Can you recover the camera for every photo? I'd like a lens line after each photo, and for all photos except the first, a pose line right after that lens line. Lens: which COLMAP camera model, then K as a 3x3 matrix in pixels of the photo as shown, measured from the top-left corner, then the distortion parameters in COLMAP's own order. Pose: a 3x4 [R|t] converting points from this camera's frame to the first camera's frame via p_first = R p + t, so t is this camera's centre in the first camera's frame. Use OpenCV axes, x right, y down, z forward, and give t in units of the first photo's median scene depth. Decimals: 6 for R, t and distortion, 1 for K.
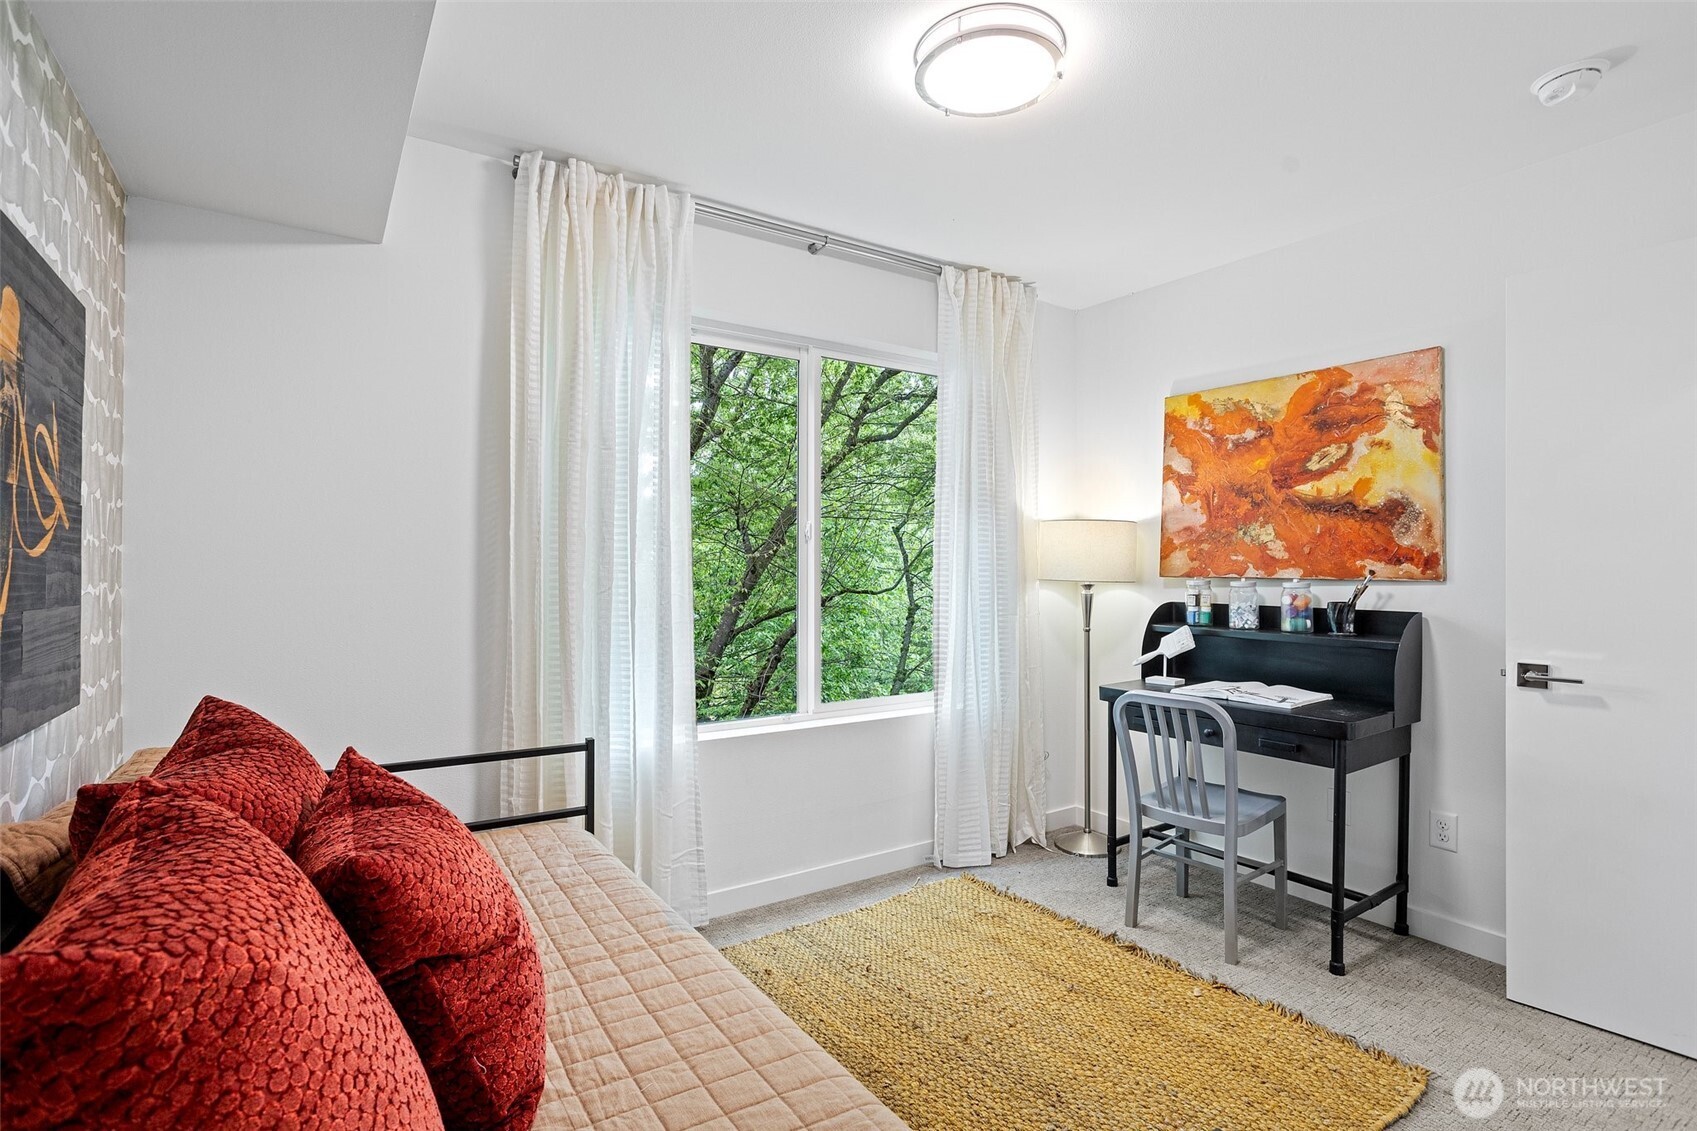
lens RADIAL K [[847.9, 0, 830.2], [0, 847.9, 562.1], [0, 0, 1]] dist [-0.066872, 0.048164]
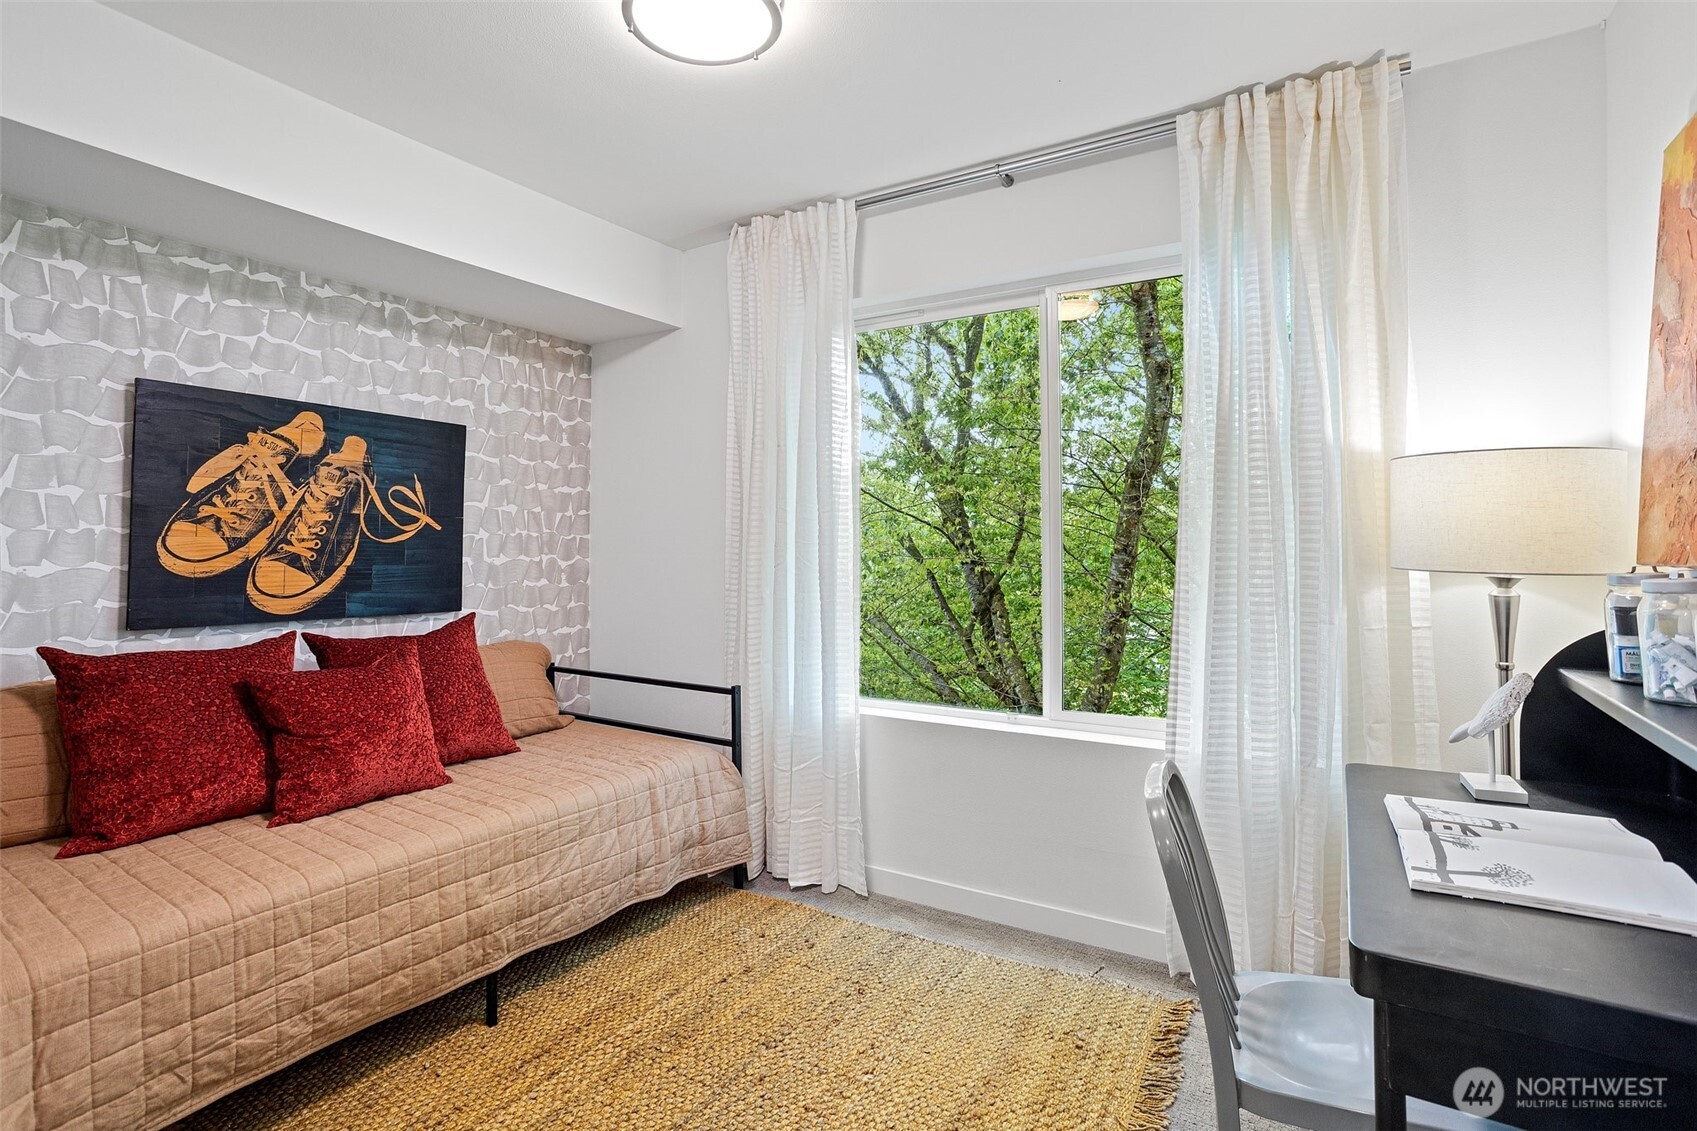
lens RADIAL K [[846.2, 0, 848.5], [0, 846.2, 516.9], [0, 0, 1]] dist [-0.030323, 0.000014]
pose [[0.401618, -0.031843, -0.915254, 0.688280], [0.008914, 0.999484, -0.030862, 0.002009], [0.915764, 0.004236, 0.401694, 0.489926]]
